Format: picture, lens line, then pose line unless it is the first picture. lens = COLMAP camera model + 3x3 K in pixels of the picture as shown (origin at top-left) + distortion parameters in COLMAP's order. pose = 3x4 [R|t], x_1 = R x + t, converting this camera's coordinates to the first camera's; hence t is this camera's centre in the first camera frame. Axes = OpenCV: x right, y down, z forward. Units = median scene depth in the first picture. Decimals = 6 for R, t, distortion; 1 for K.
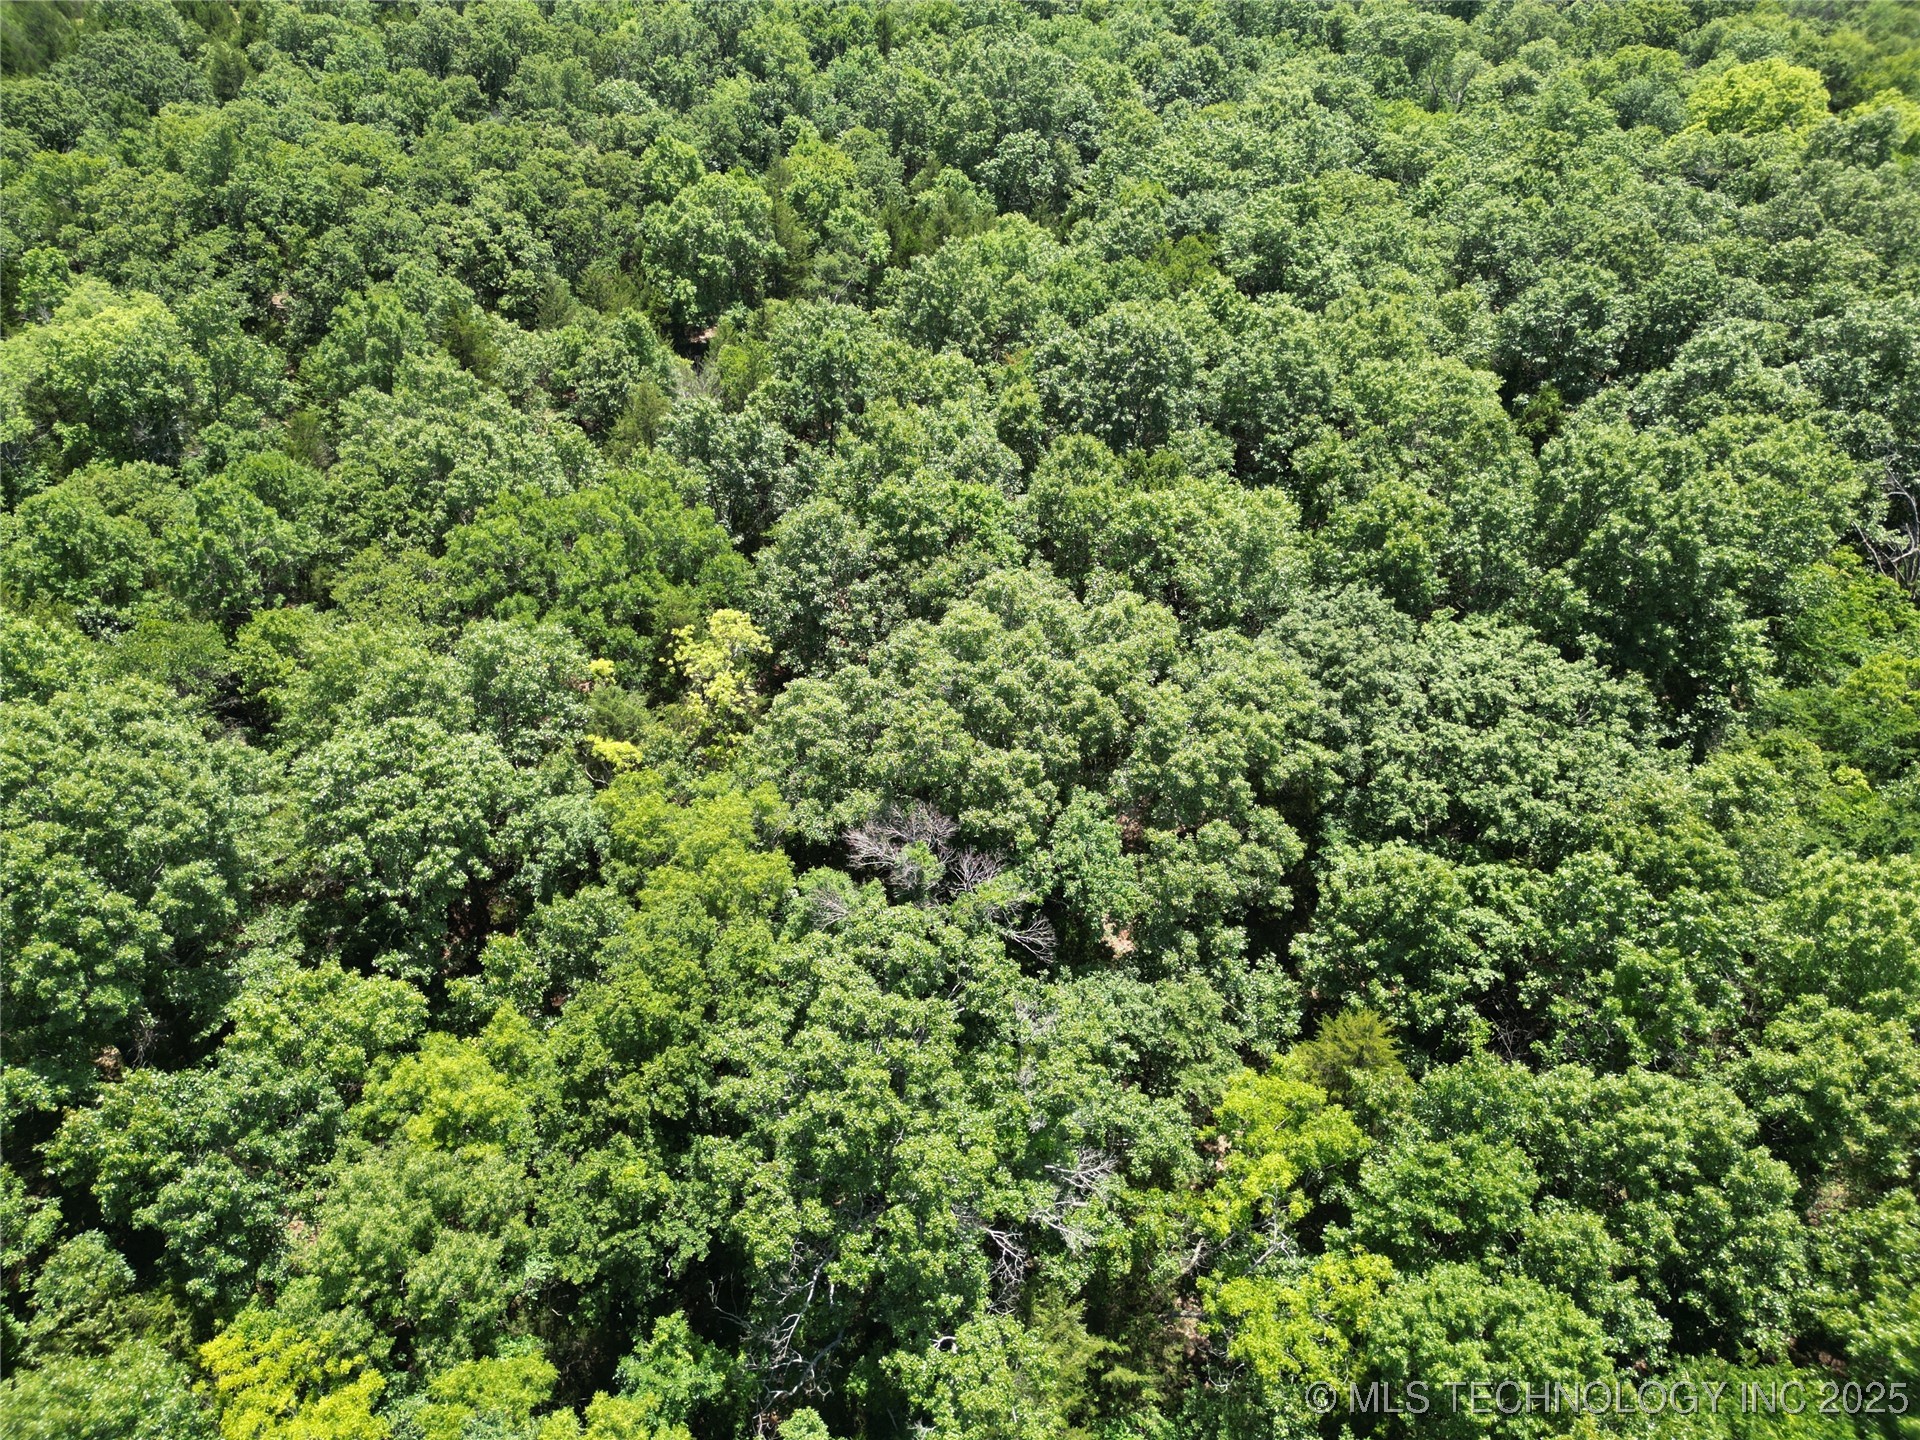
lens RADIAL K [[1350.1, 0, 961.6], [0, 1350.1, 710.8], [0, 0, 1]] dist [0.066831, -0.061151]
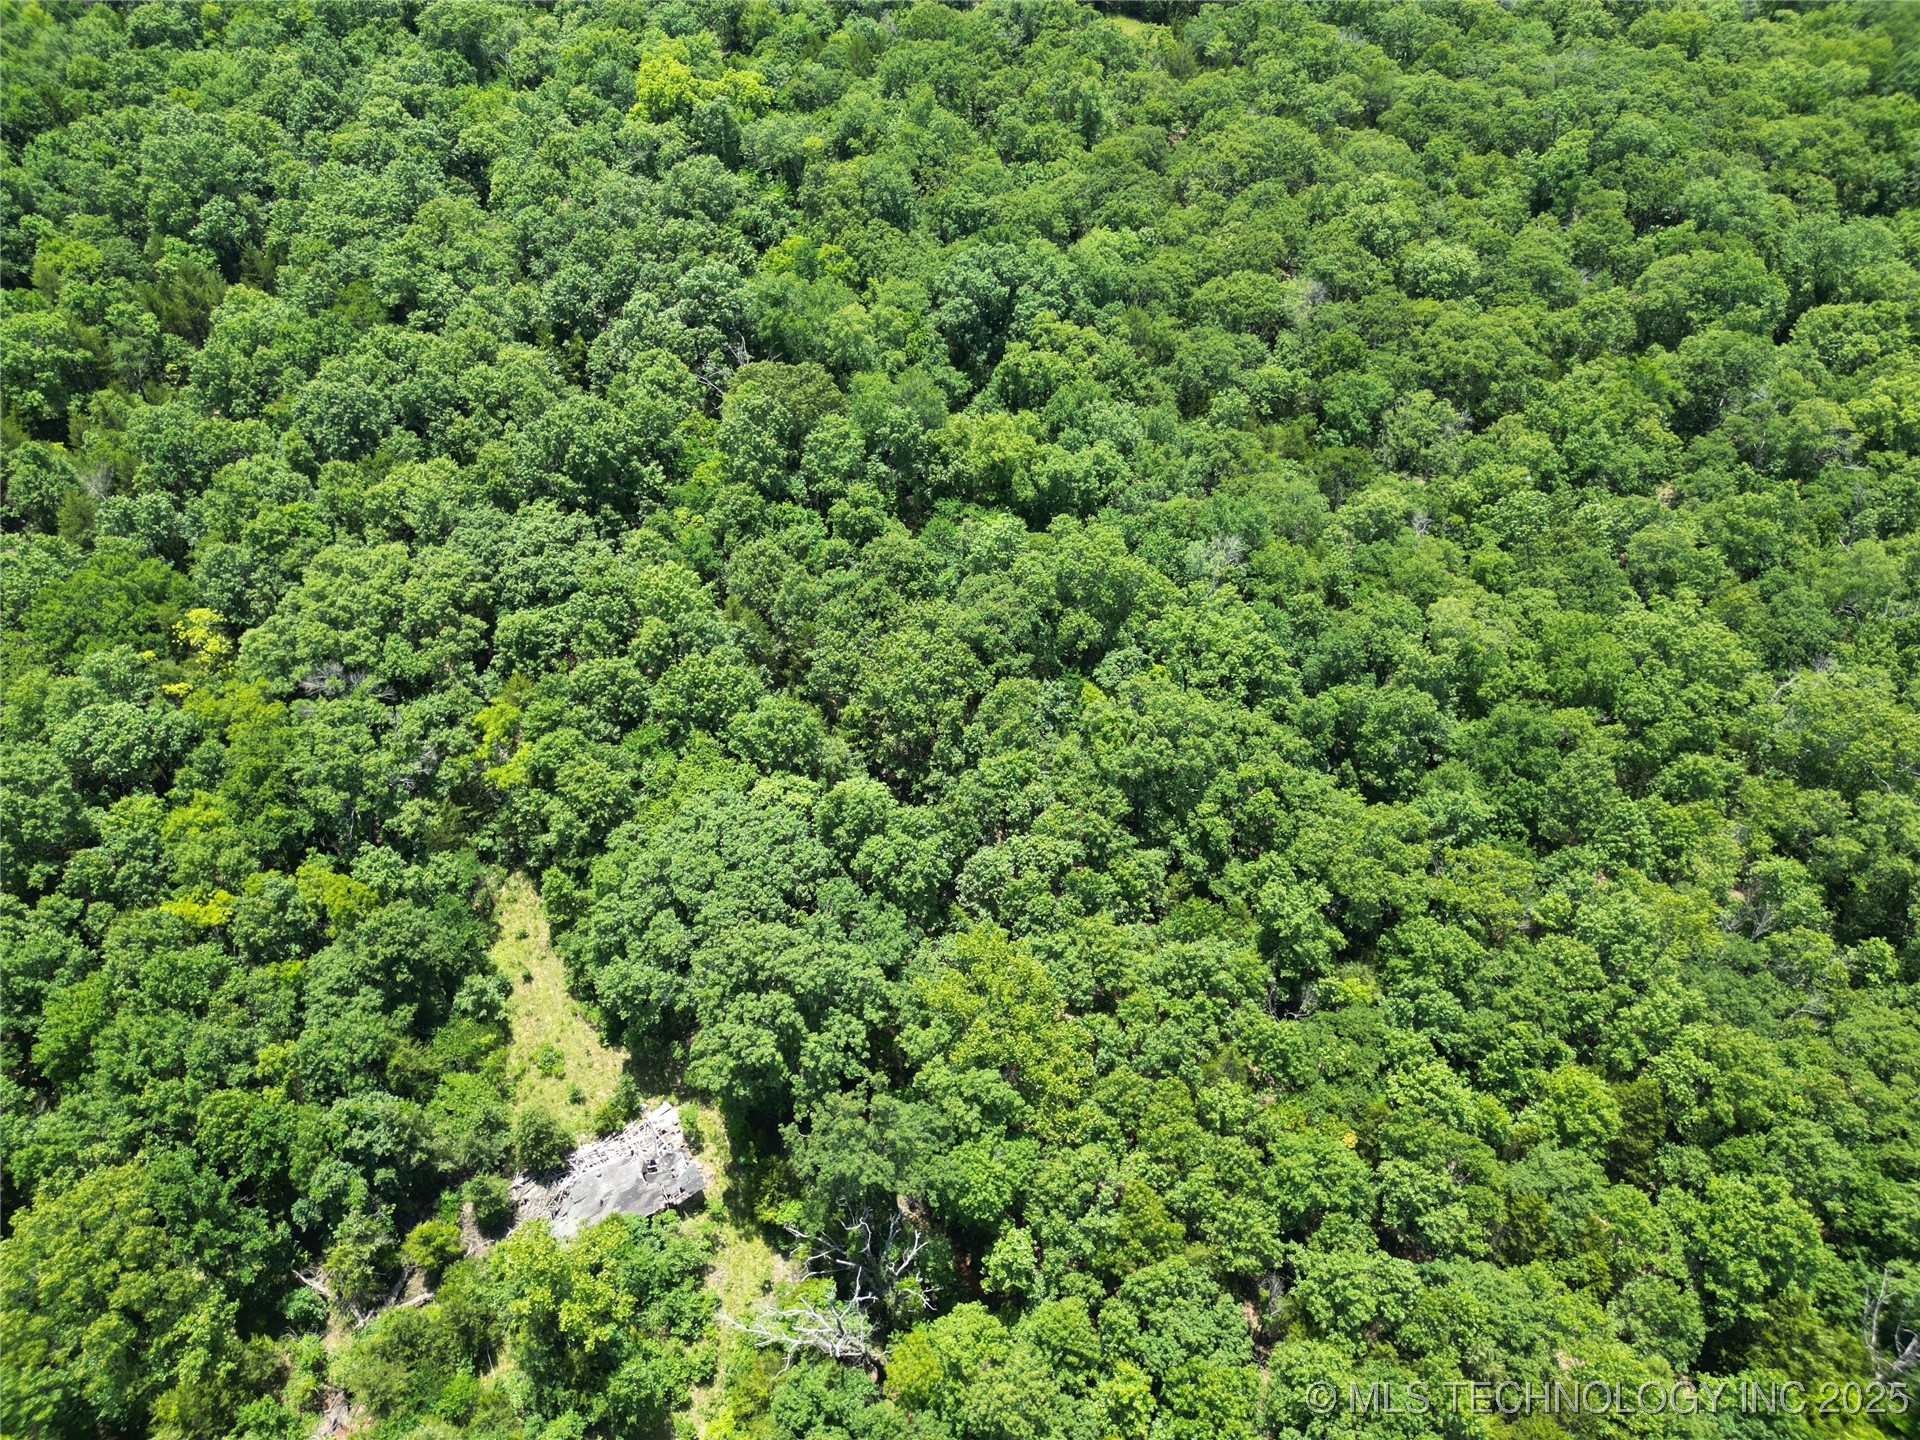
lens RADIAL K [[1350.1, 0, 961.6], [0, 1350.1, 710.8], [0, 0, 1]] dist [0.066831, -0.061151]
pose [[0.866225, -0.377006, 0.327903, 0.122485], [0.300266, 0.917319, 0.261469, -0.152903], [-0.399367, -0.128033, 0.907807, -1.732161]]
